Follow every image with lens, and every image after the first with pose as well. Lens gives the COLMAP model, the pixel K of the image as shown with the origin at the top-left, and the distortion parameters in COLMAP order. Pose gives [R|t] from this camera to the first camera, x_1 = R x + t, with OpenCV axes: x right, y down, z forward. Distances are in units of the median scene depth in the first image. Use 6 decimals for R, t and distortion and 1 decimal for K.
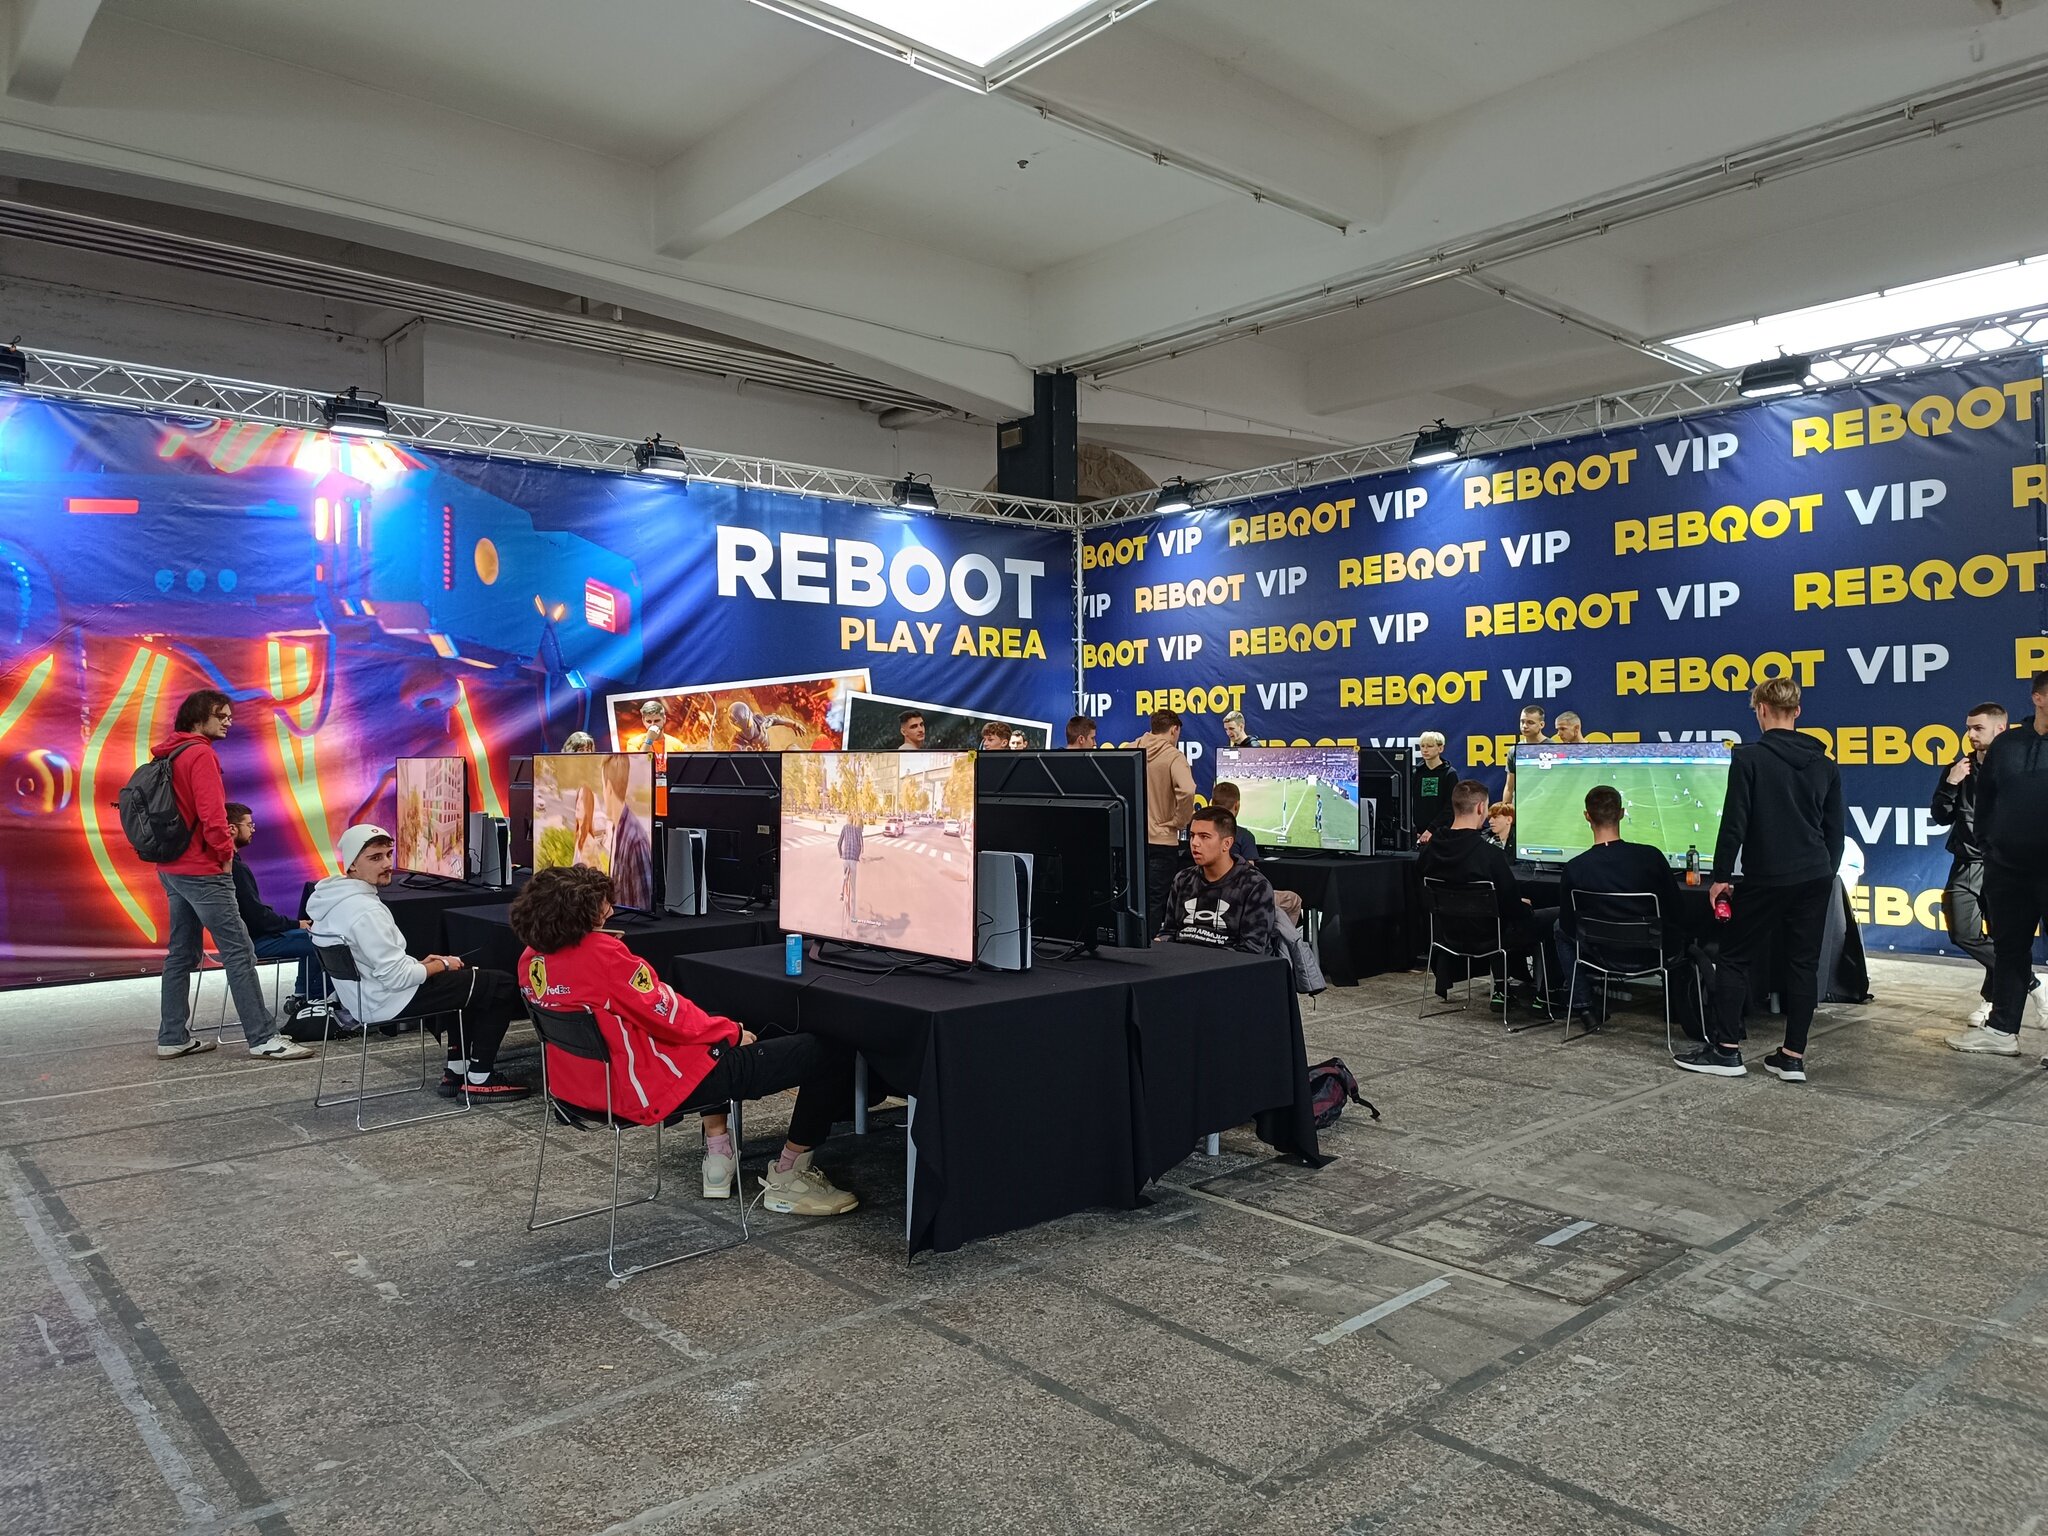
lens RADIAL K [[1432.7, 0, 1024.0], [0, 1432.7, 768.0], [0, 0, 1]] dist [-0.091627, 0.100828]
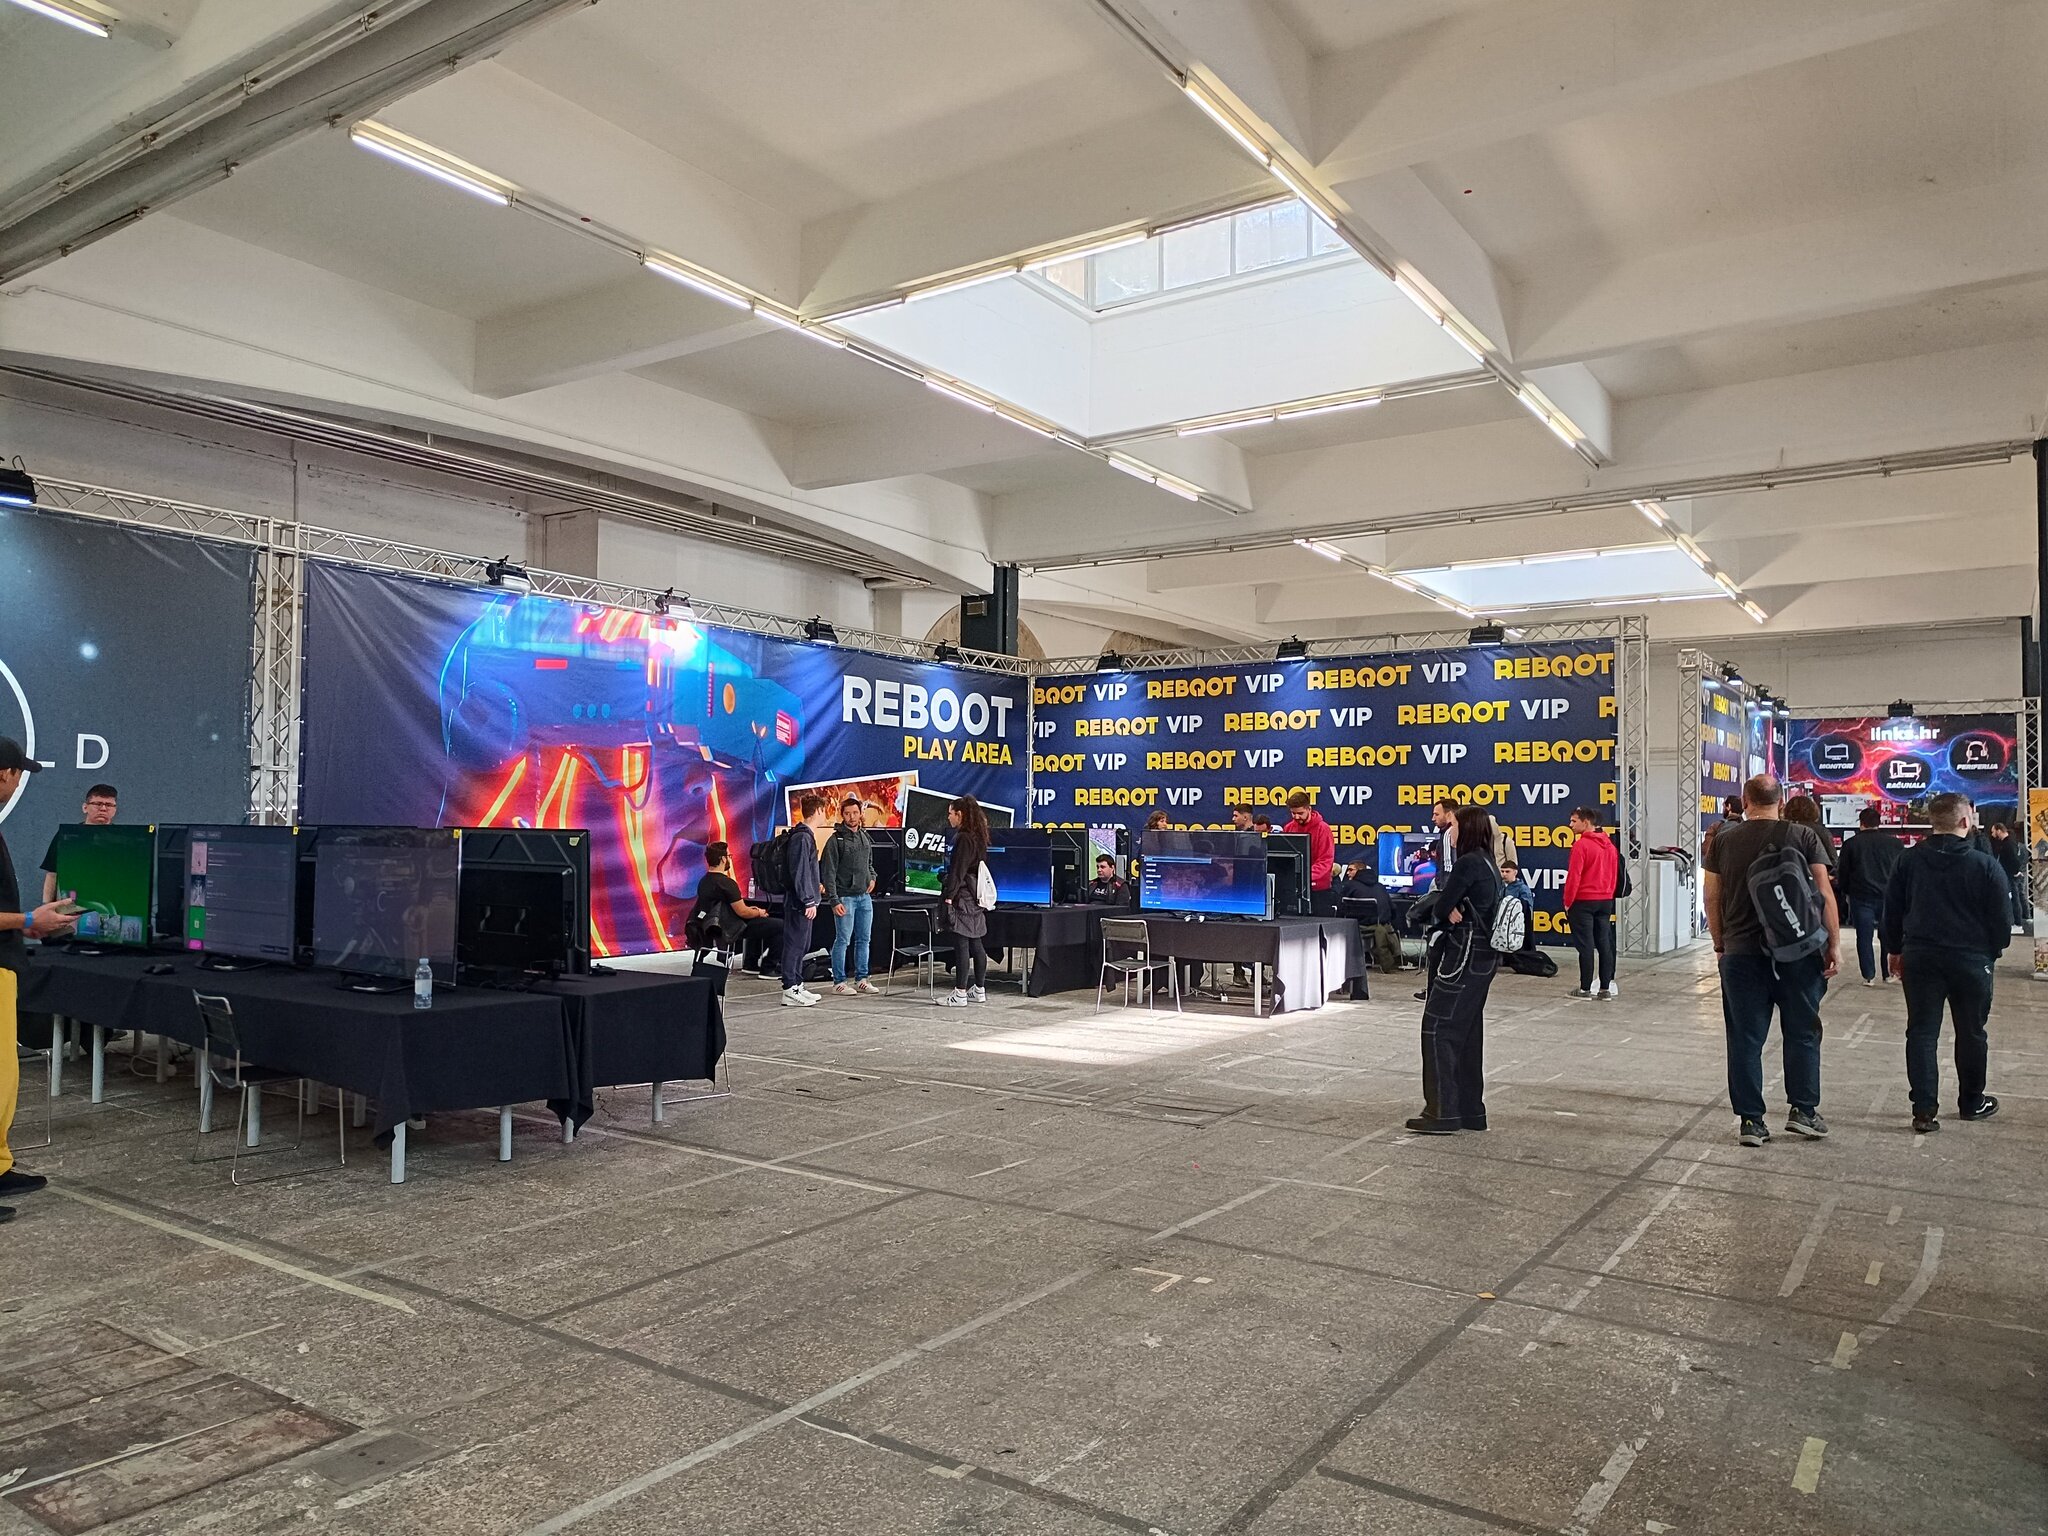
lens RADIAL K [[1432.7, 0, 1024.0], [0, 1432.7, 768.0], [0, 0, 1]] dist [-0.091627, 0.100828]
pose [[0.968443, 0.031130, 0.247283, -0.395092], [-0.019845, 0.998650, -0.047999, -0.002526], [-0.248443, 0.041577, 0.967754, -0.502323]]
